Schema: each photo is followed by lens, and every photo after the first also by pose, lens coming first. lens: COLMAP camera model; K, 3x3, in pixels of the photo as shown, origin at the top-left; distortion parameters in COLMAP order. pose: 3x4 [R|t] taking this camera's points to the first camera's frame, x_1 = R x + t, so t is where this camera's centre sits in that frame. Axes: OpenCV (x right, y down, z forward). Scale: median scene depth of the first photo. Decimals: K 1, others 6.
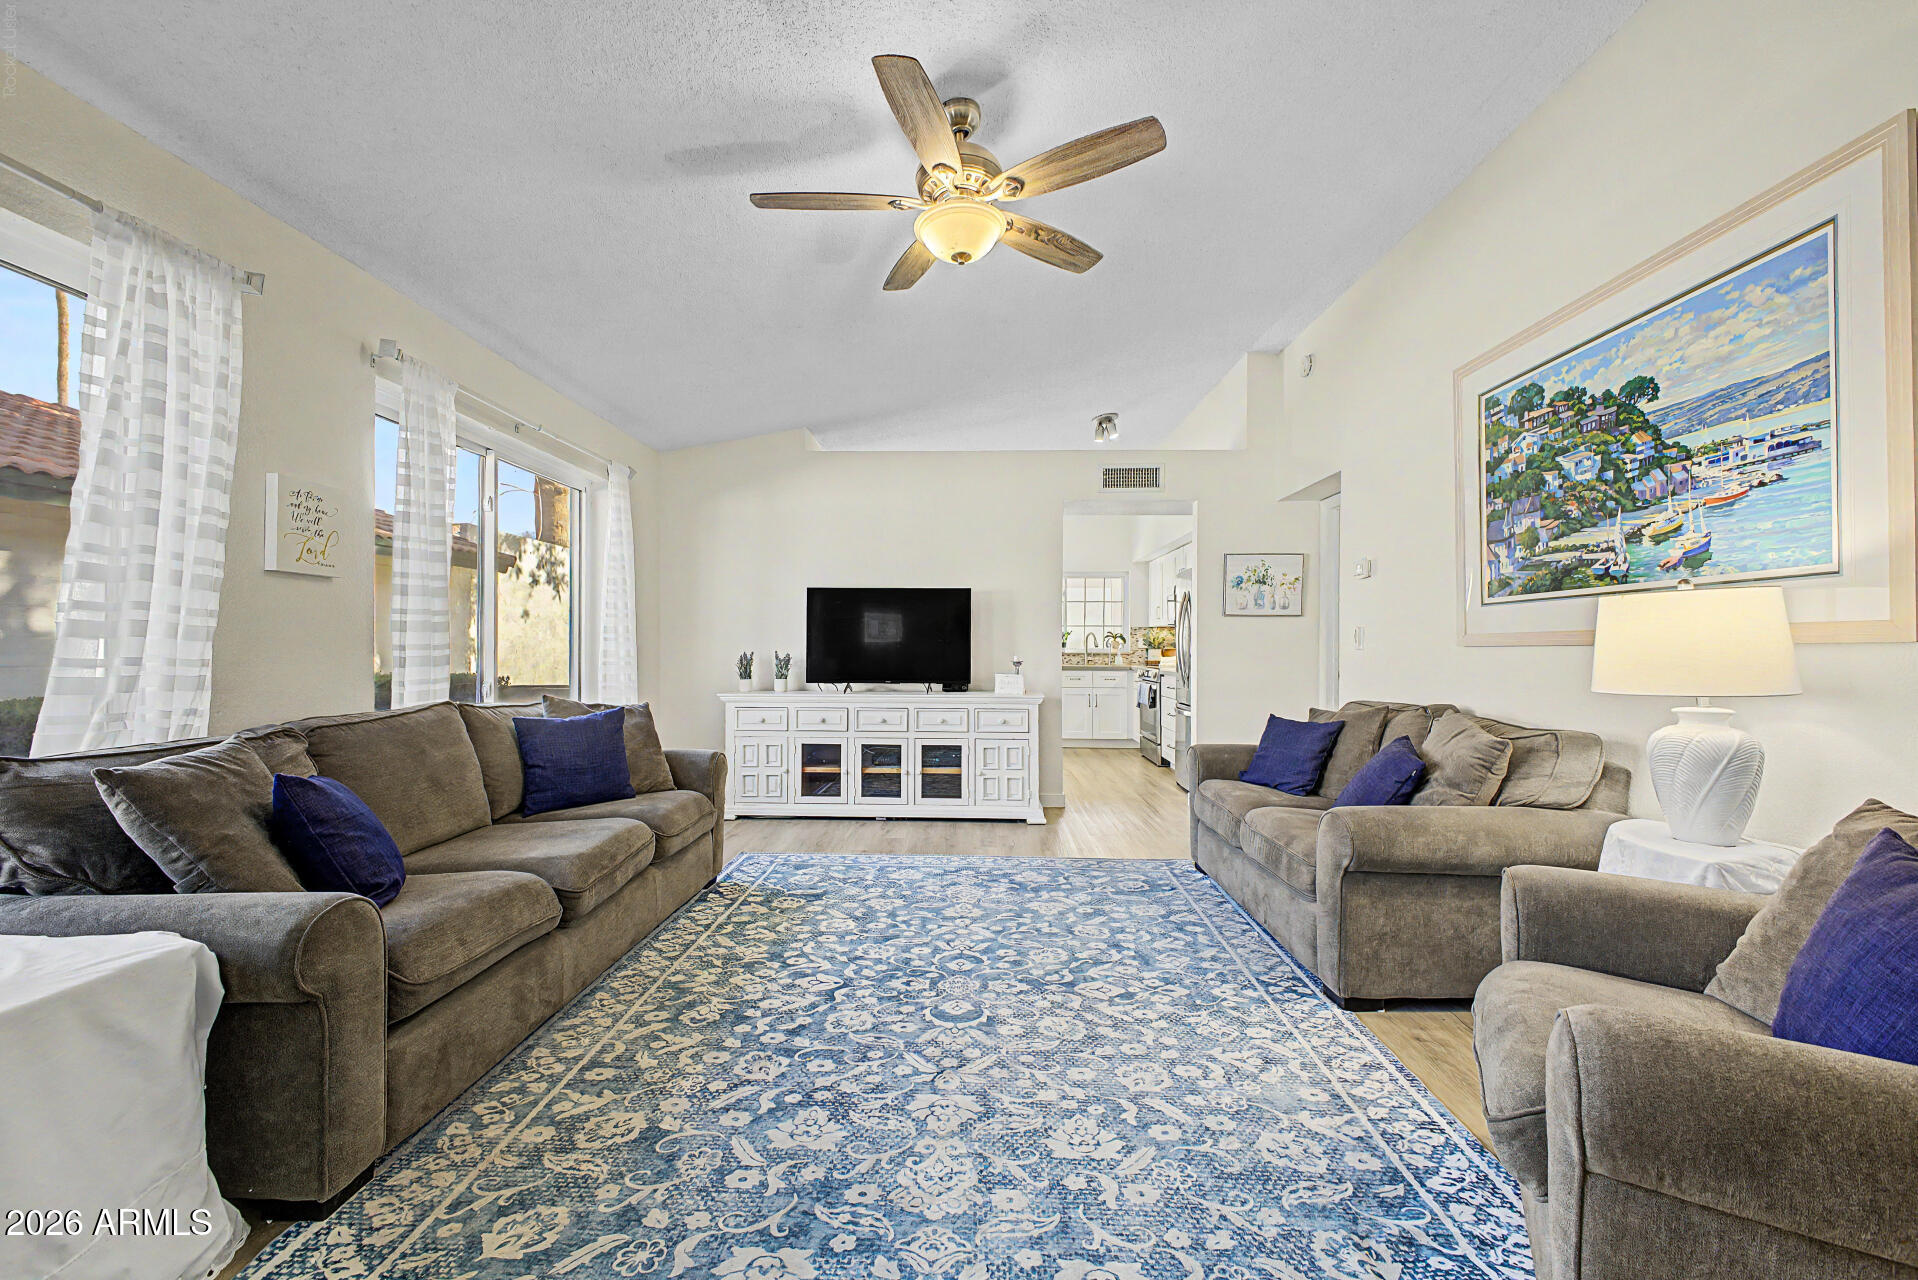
lens RADIAL K [[767.3, 0, 959.3], [0, 767.3, 649.1], [0, 0, 1]] dist [0.019544, -0.005067]
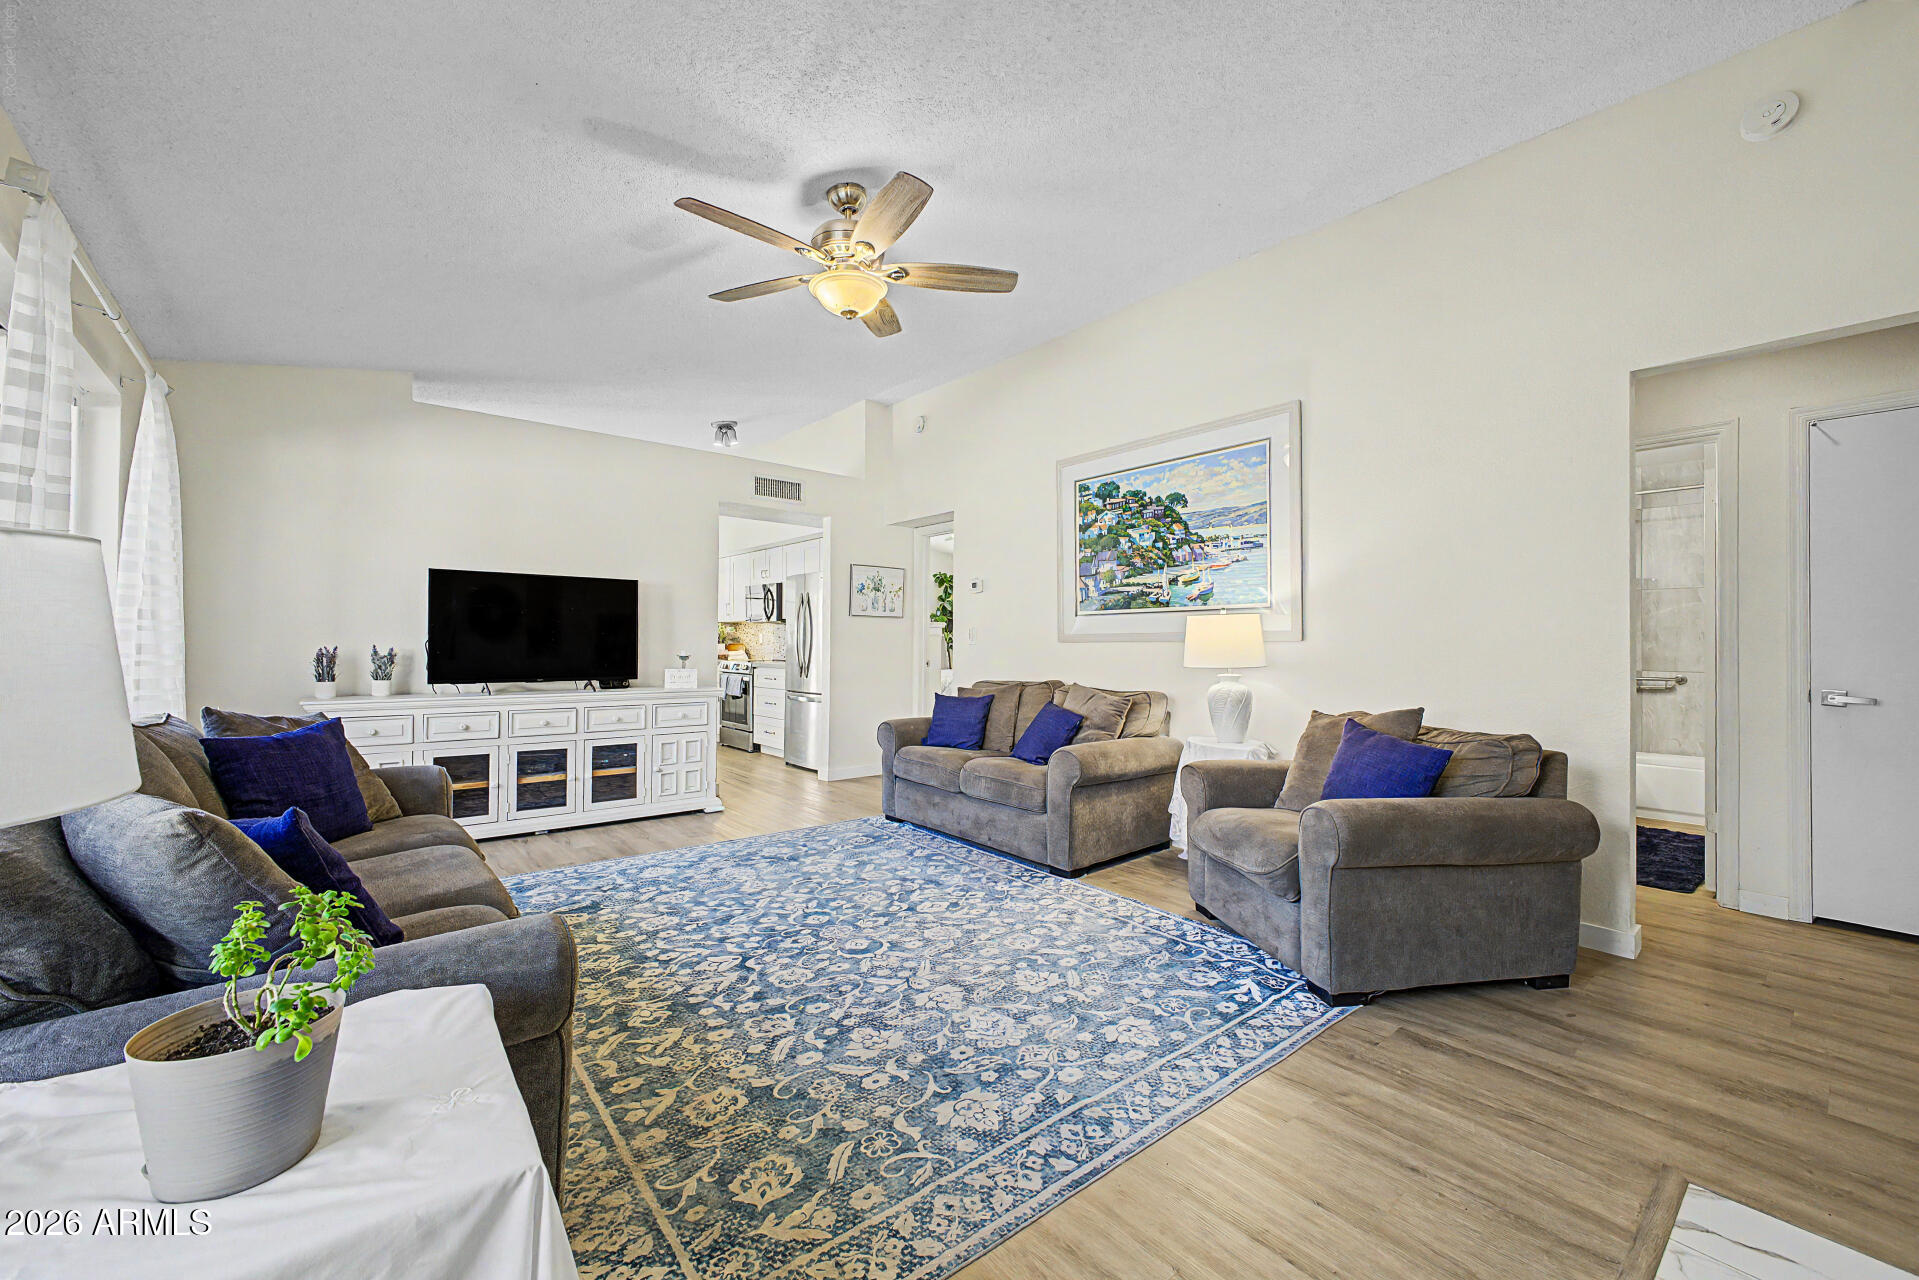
lens RADIAL K [[754.4, 0, 959.5], [0, 754.4, 640.0], [0, 0, 1]] dist [0.033986, -0.014967]
pose [[0.755099, 0.003863, 0.655599, -0.599159], [-0.000481, 0.999986, -0.005338, 0.000249], [-0.655610, 0.003716, 0.755090, 0.006775]]
